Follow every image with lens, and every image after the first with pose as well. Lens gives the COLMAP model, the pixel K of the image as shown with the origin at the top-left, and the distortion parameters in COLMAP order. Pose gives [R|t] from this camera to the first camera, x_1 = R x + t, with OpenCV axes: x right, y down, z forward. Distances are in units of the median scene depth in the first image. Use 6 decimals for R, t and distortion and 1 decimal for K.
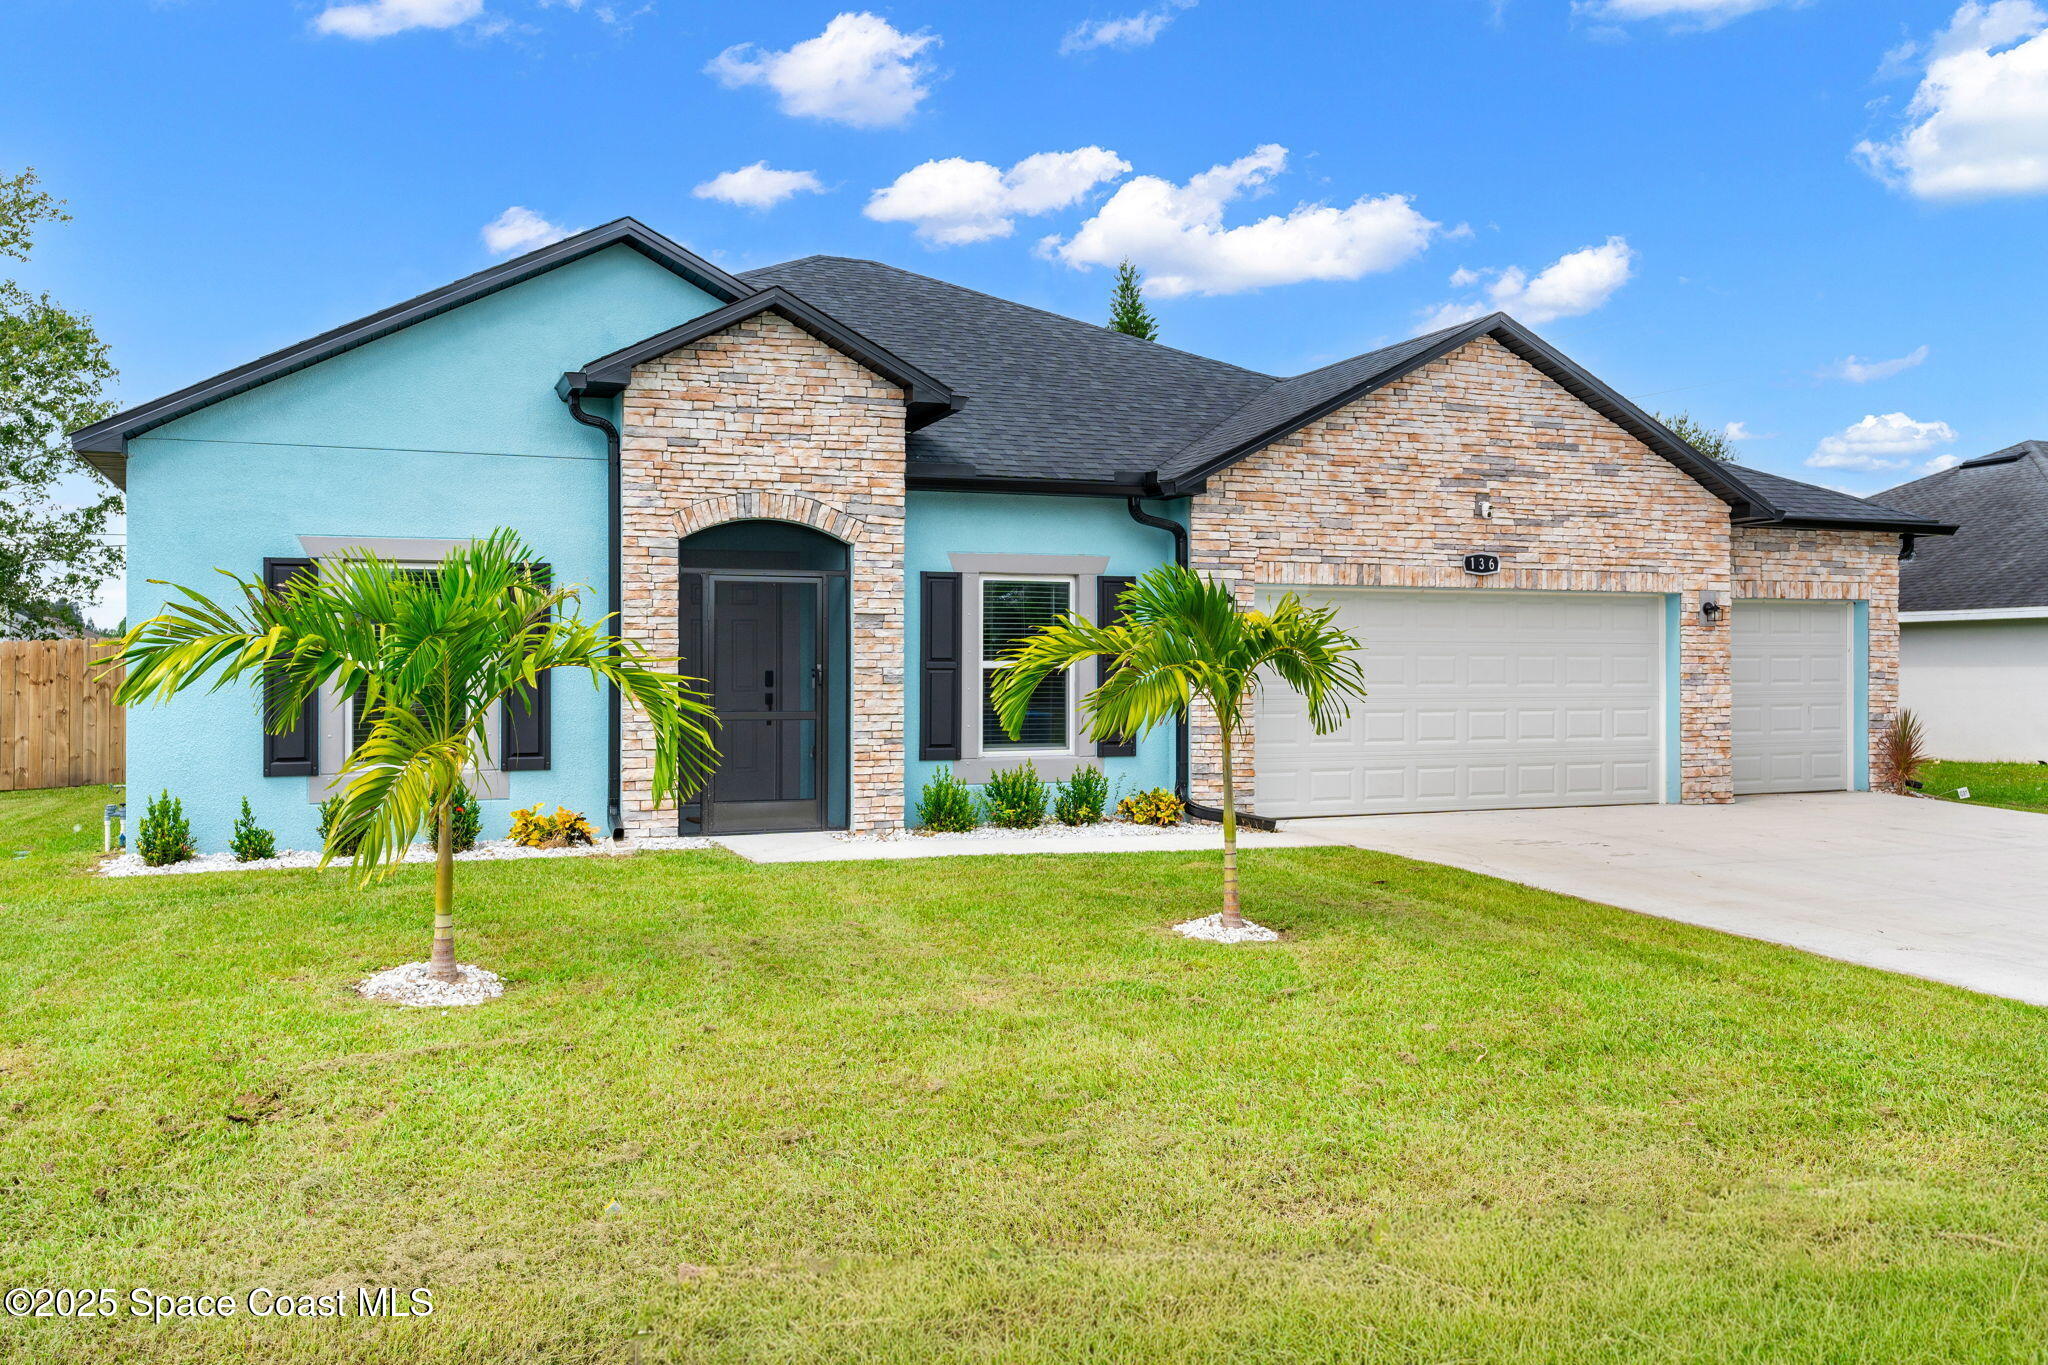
lens RADIAL K [[1664.5, 0, 1026.1], [0, 1664.5, 639.2], [0, 0, 1]] dist [-0.000015, -0.000906]
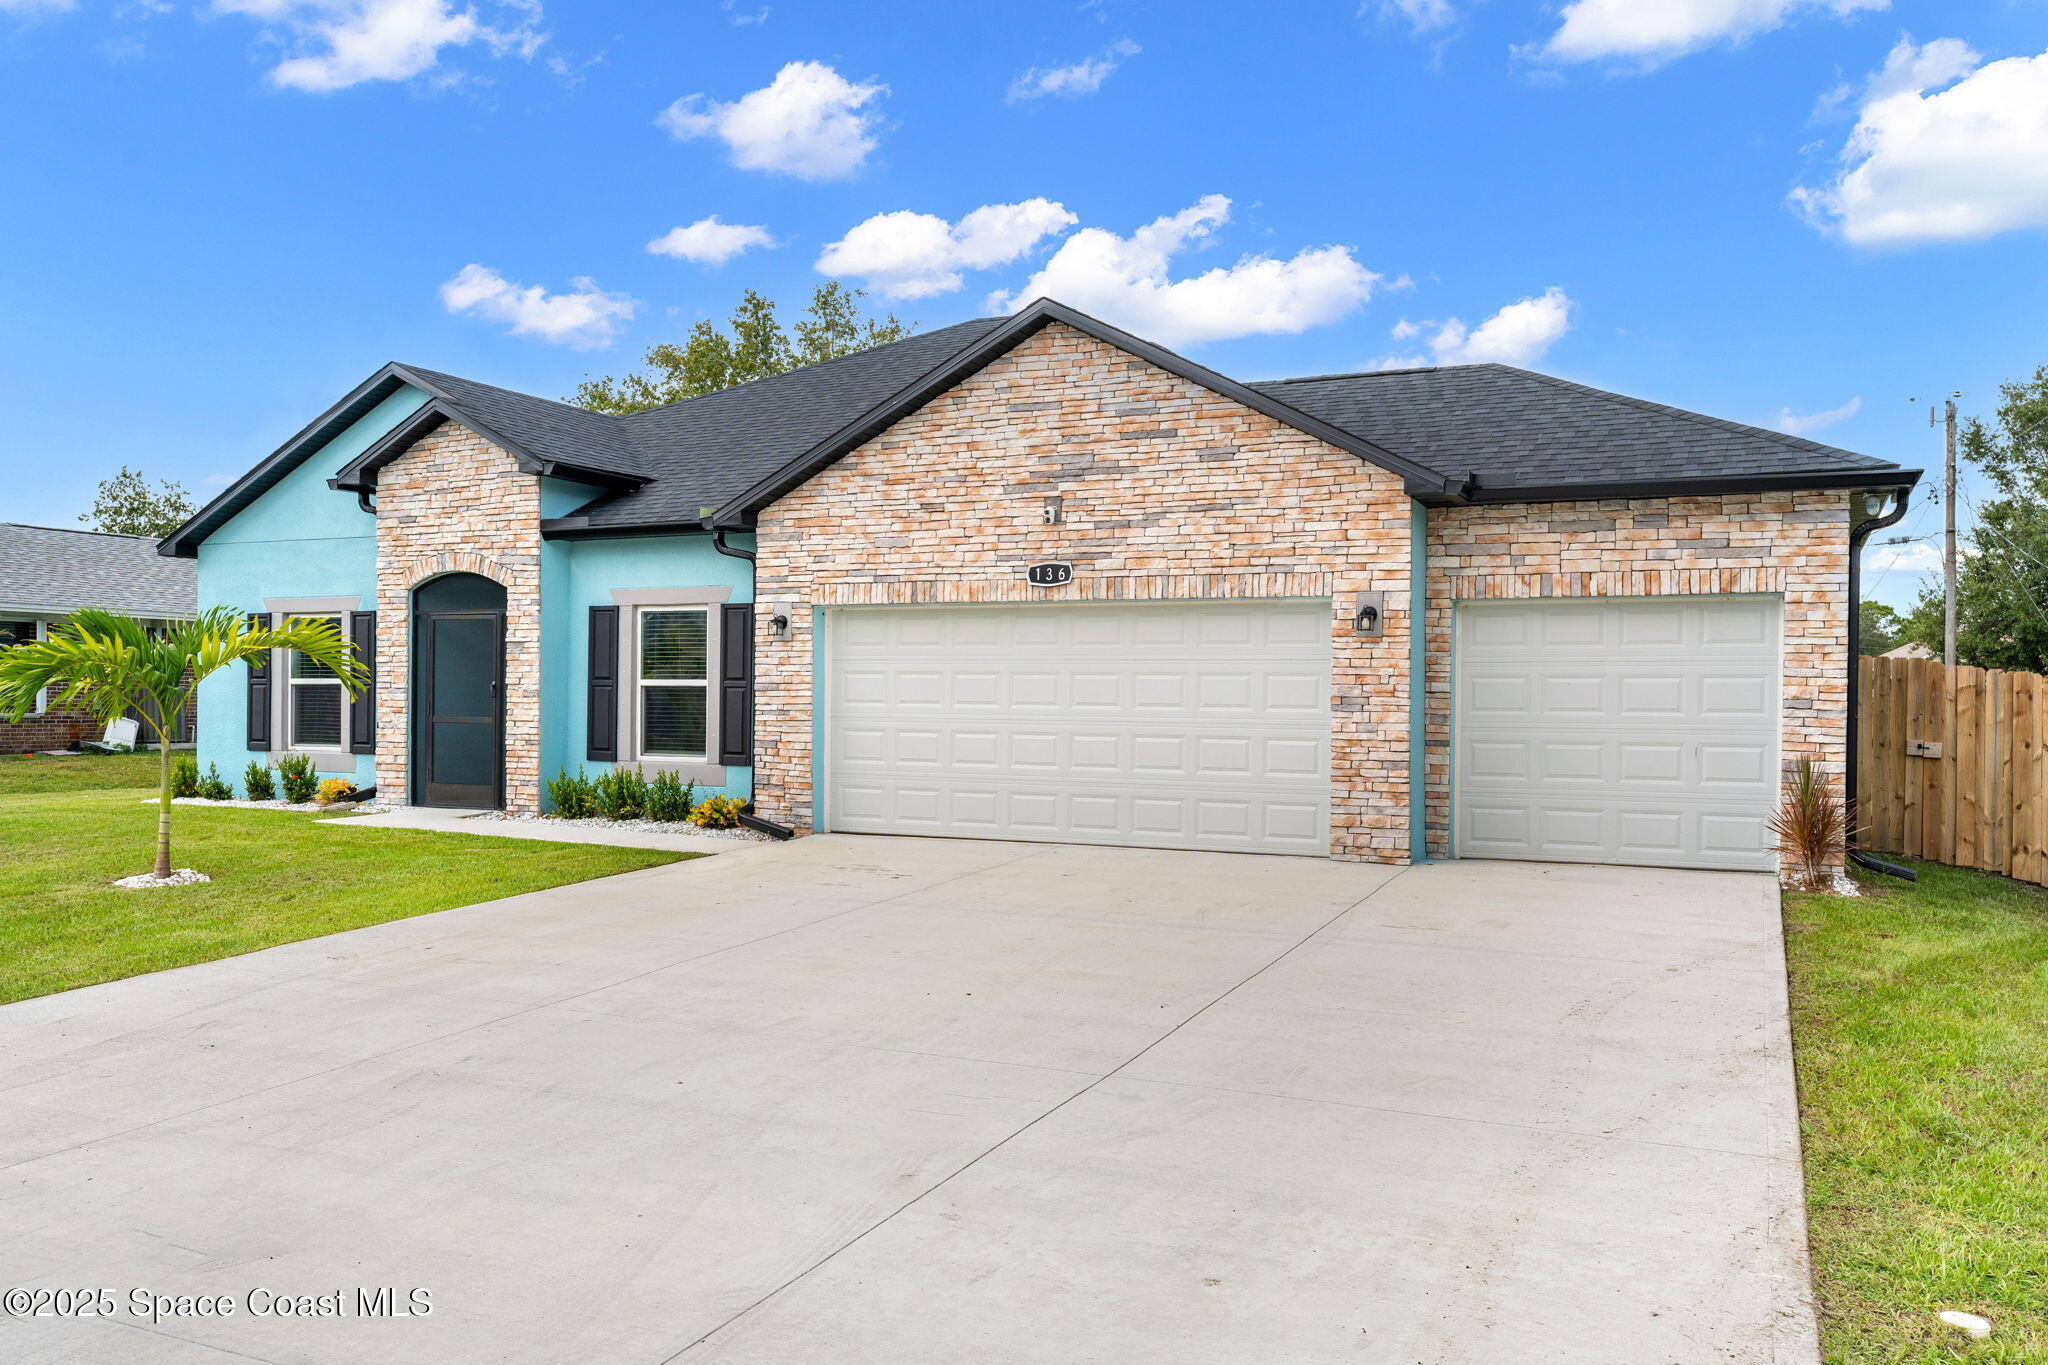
lens RADIAL K [[1619.5, 0, 1024.0], [0, 1619.5, 682.5], [0, 0, 1]] dist [-0.000381, -0.001058]
pose [[0.673166, -0.000880, -0.739491, 0.990913], [0.002910, 0.999995, 0.001460, 0.013997], [0.739486, -0.003135, 0.673165, 0.416812]]
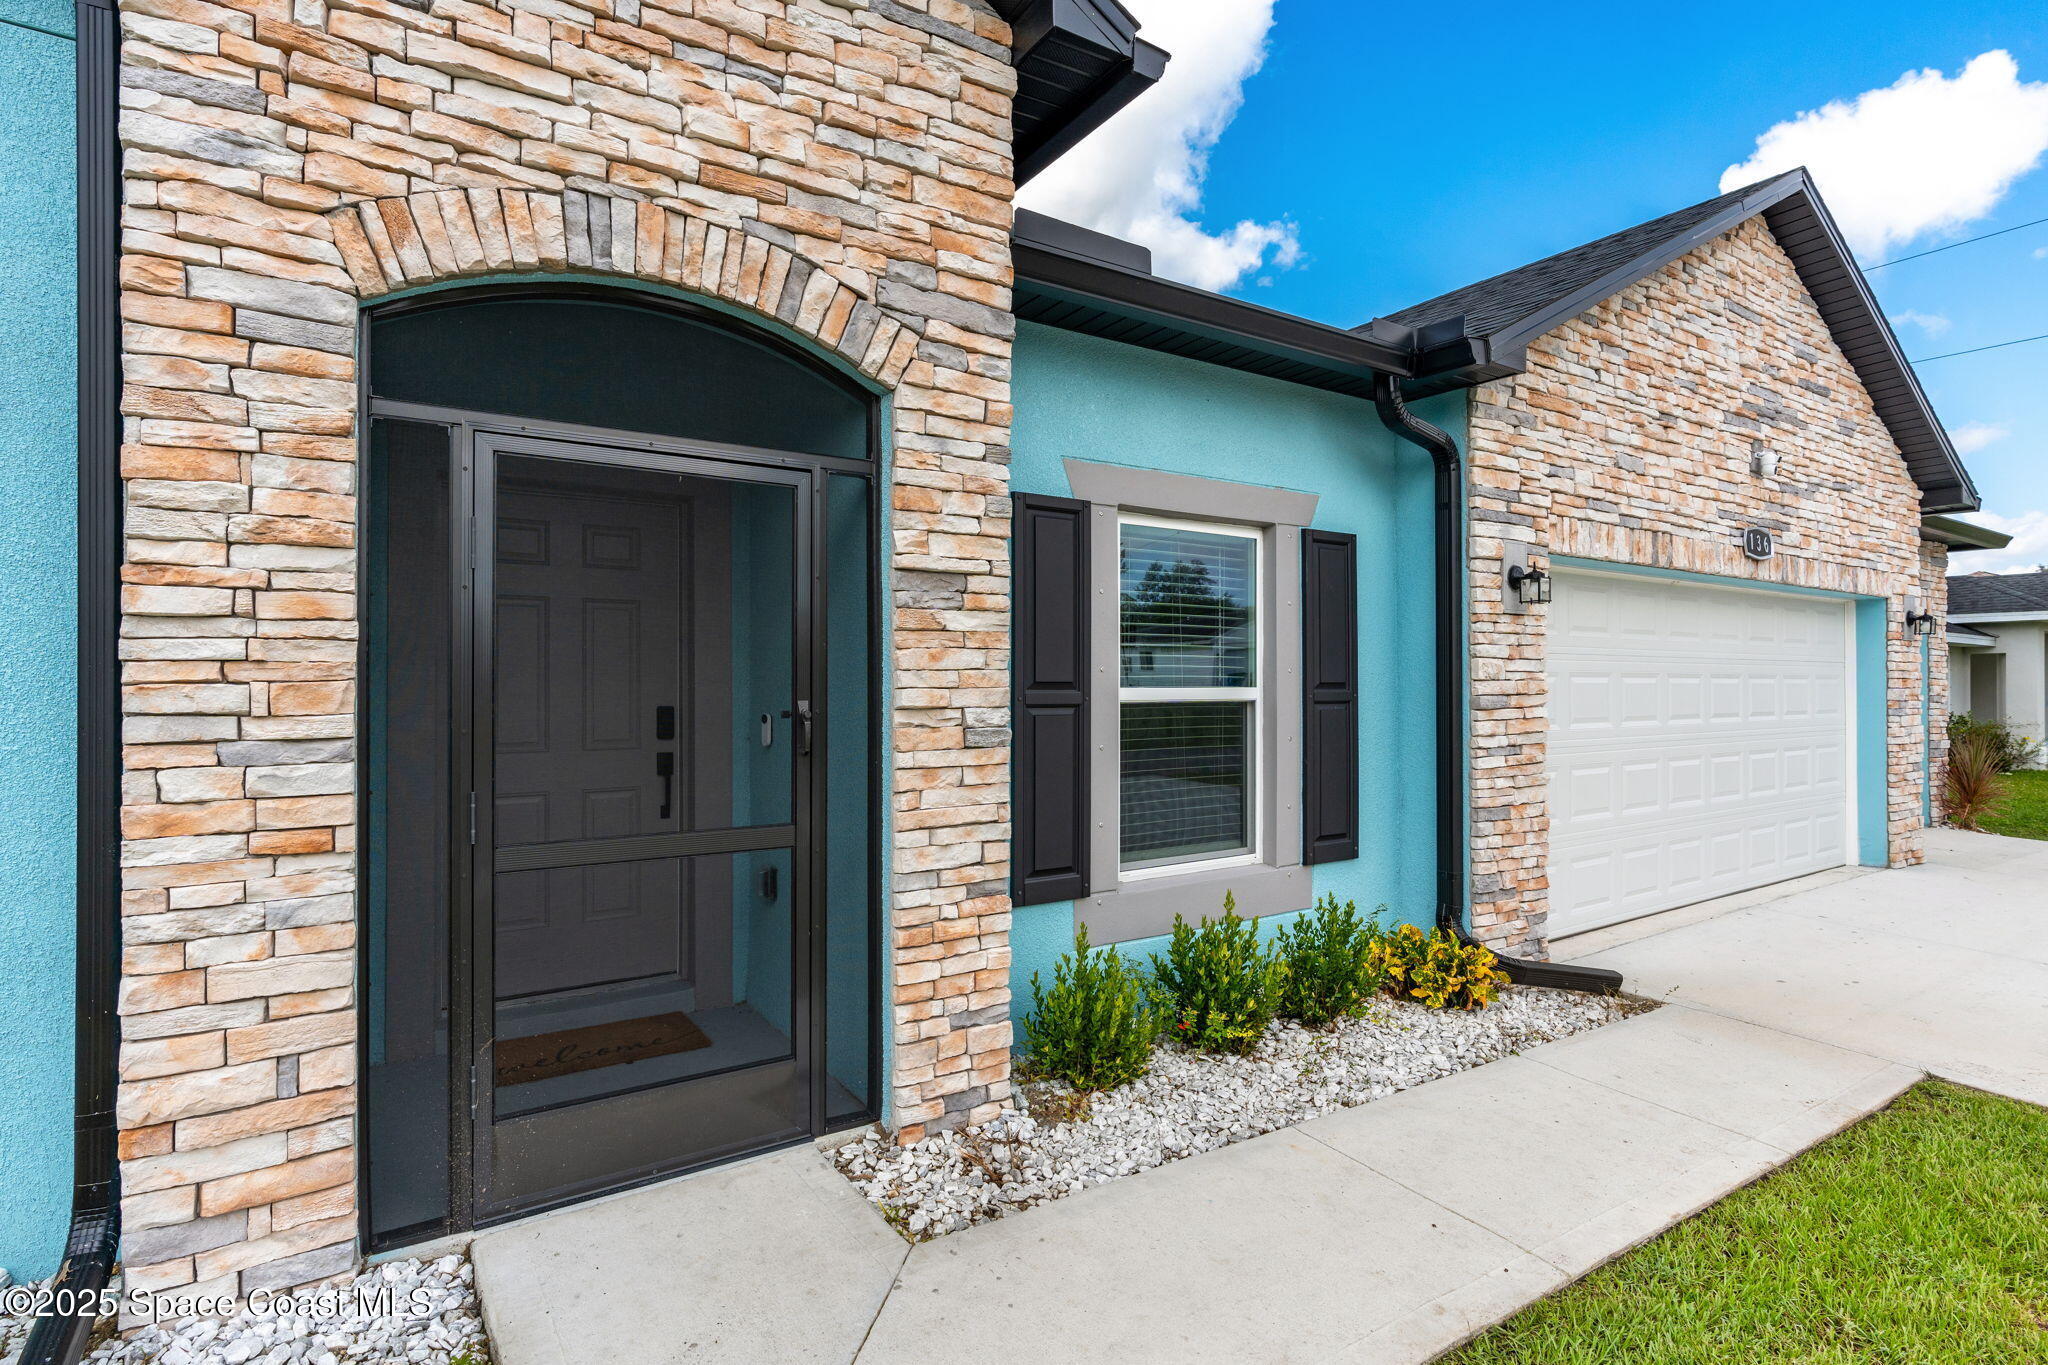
lens RADIAL K [[1001.1, 0, 1015.0], [0, 1001.1, 673.8], [0, 0, 1]] dist [-0.005773, -0.000294]
pose [[0.983271, 0.000670, 0.182147, -0.108110], [-0.001639, 0.999985, 0.005168, 0.007158], [-0.182141, -0.005380, 0.983258, 0.700232]]
